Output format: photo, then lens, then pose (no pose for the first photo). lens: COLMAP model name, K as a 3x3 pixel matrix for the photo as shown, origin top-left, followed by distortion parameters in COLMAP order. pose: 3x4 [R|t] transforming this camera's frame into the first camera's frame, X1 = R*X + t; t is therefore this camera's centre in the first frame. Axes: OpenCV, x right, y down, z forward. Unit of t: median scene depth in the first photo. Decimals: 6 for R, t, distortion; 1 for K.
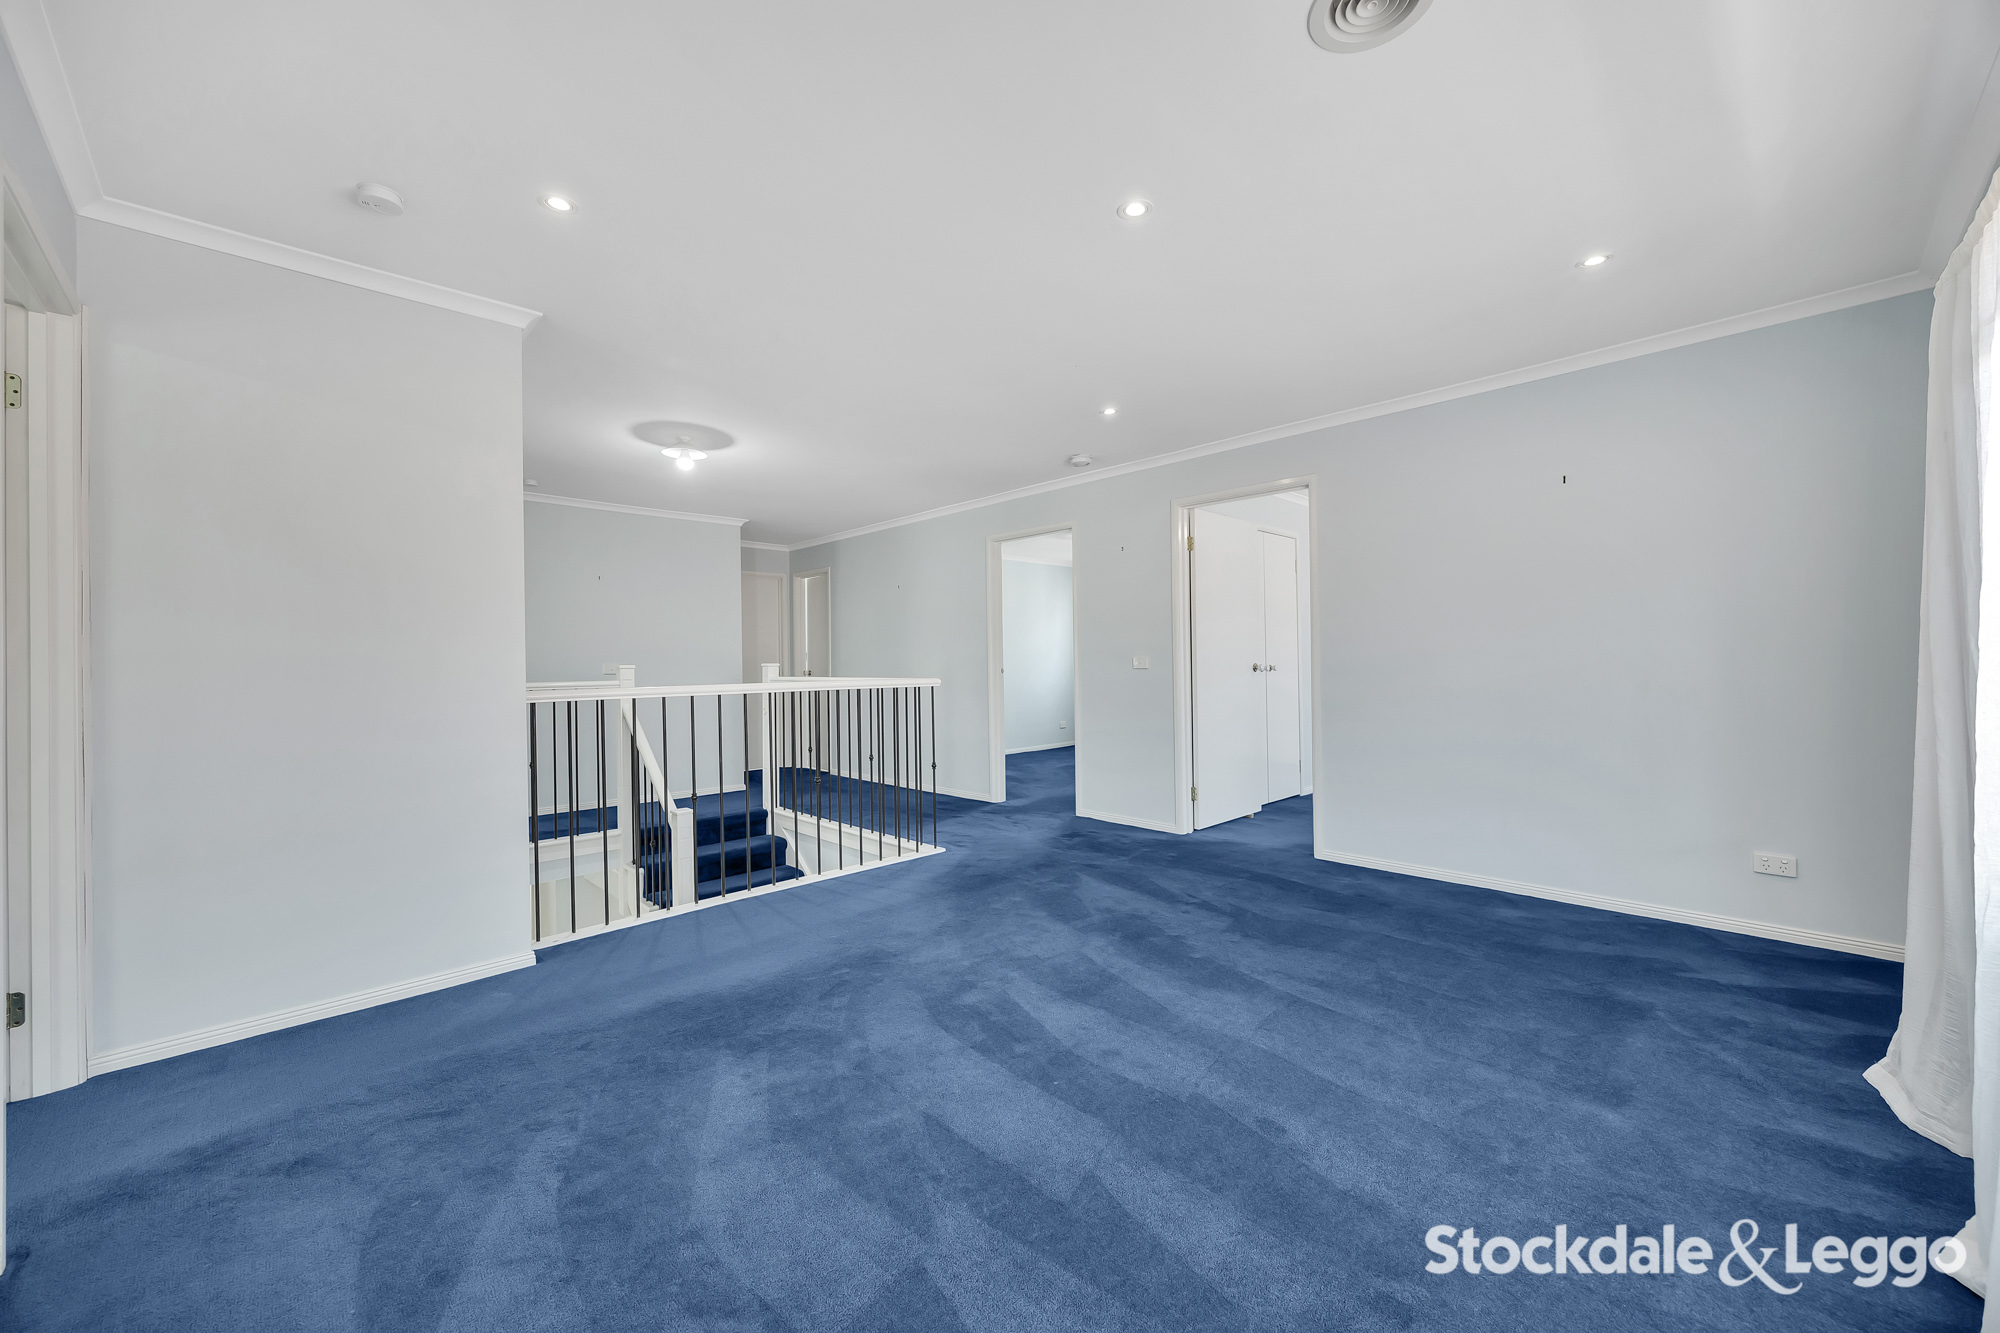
lens RADIAL K [[769.9, 0, 999.6], [0, 769.9, 661.1], [0, 0, 1]] dist [-0.013030, 0.000006]
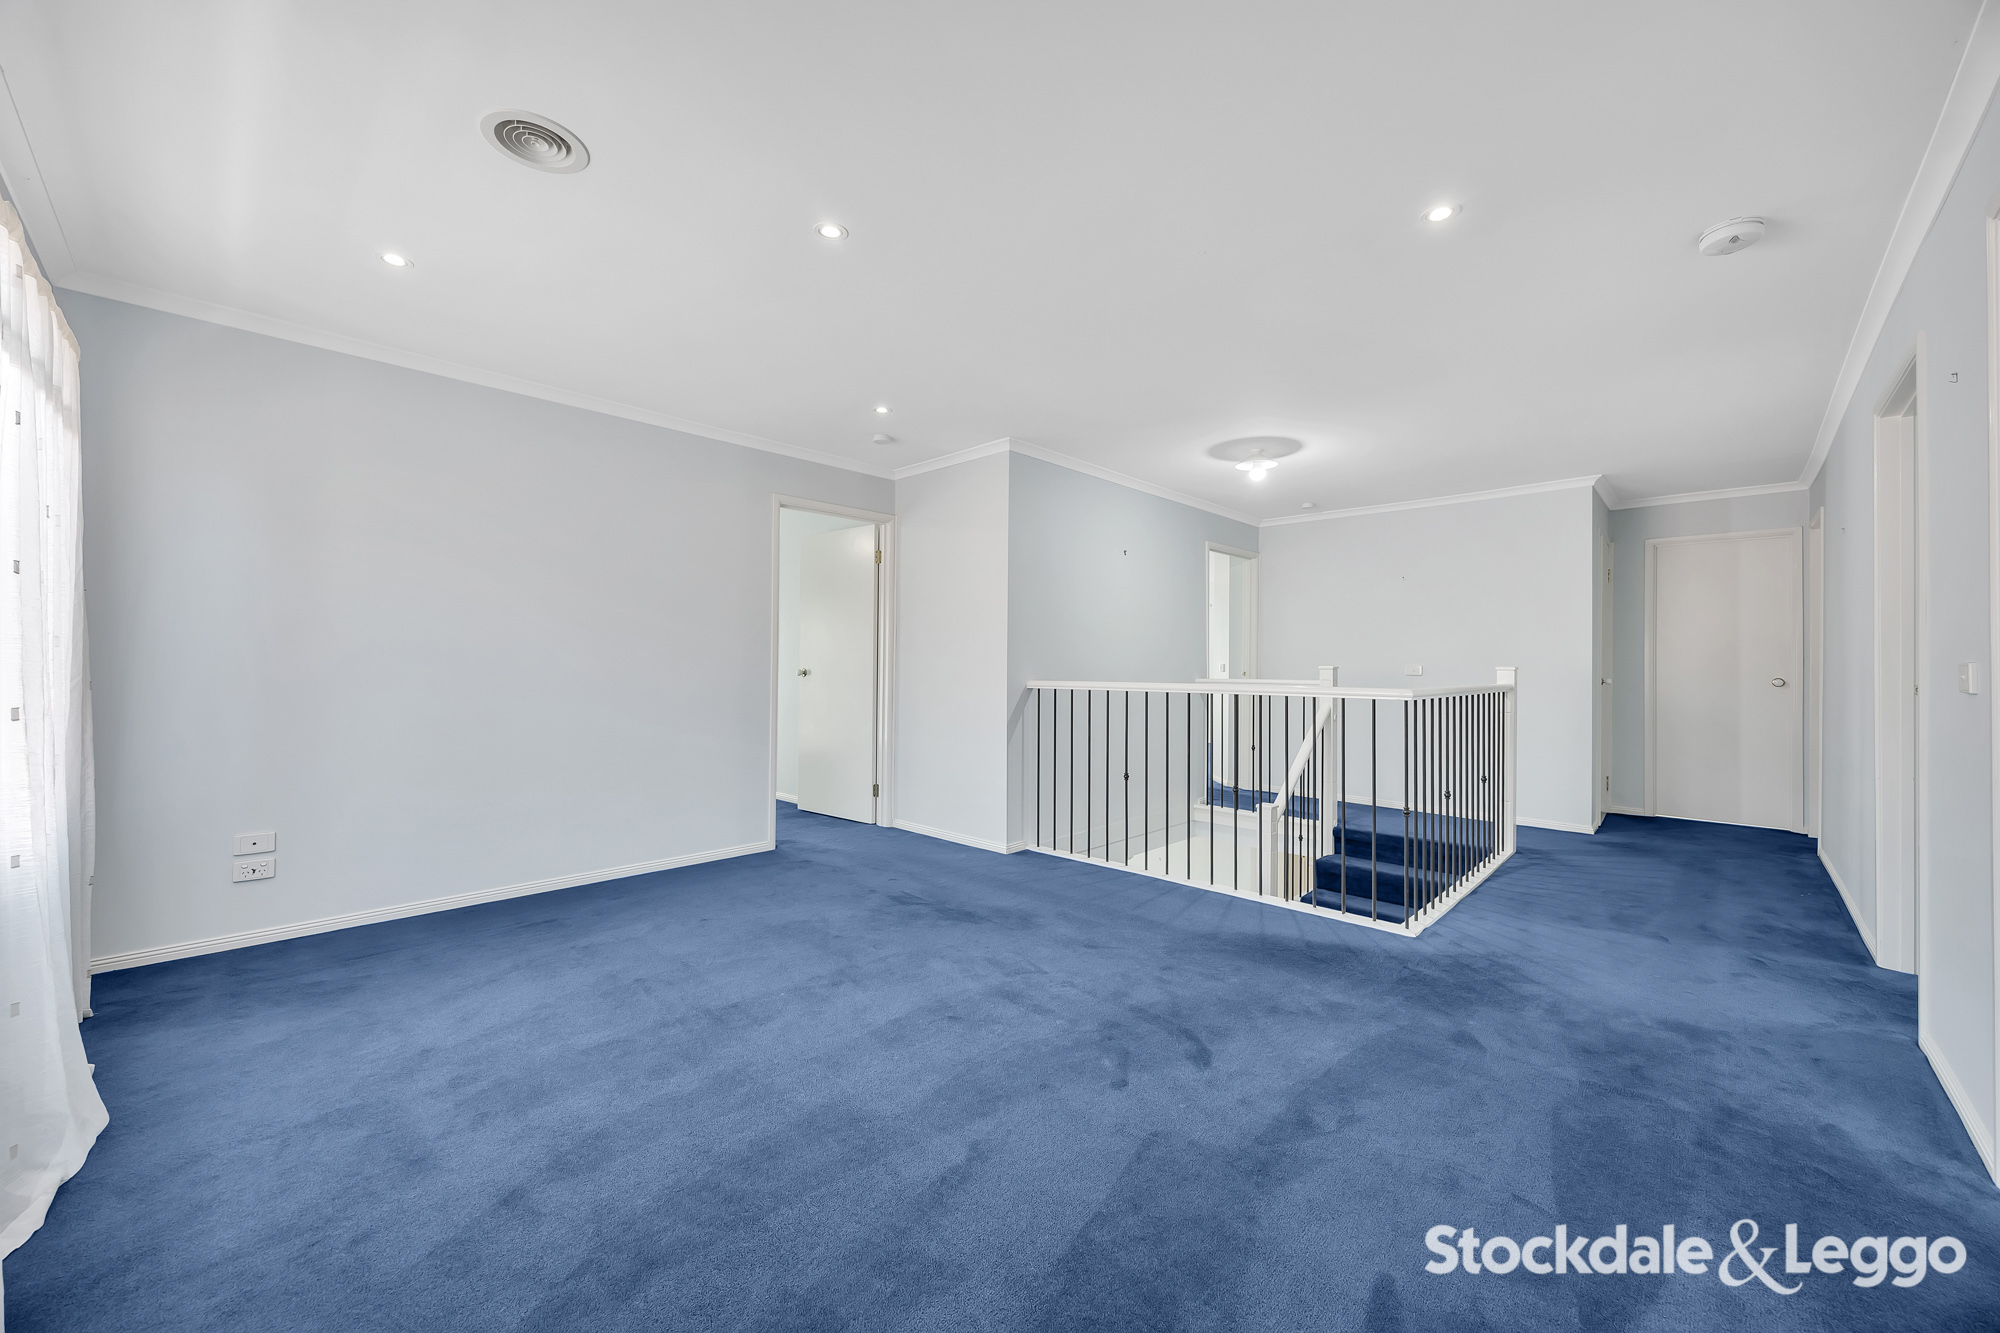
lens RADIAL K [[769.9, 0, 999.7], [0, 769.9, 663.2], [0, 0, 1]] dist [-0.013030, 0.000006]
pose [[0.015094, 0.008468, -0.999850, 0.641836], [-0.003924, 0.999957, 0.008410, -0.006170], [0.999878, 0.003797, 0.015127, 0.635777]]
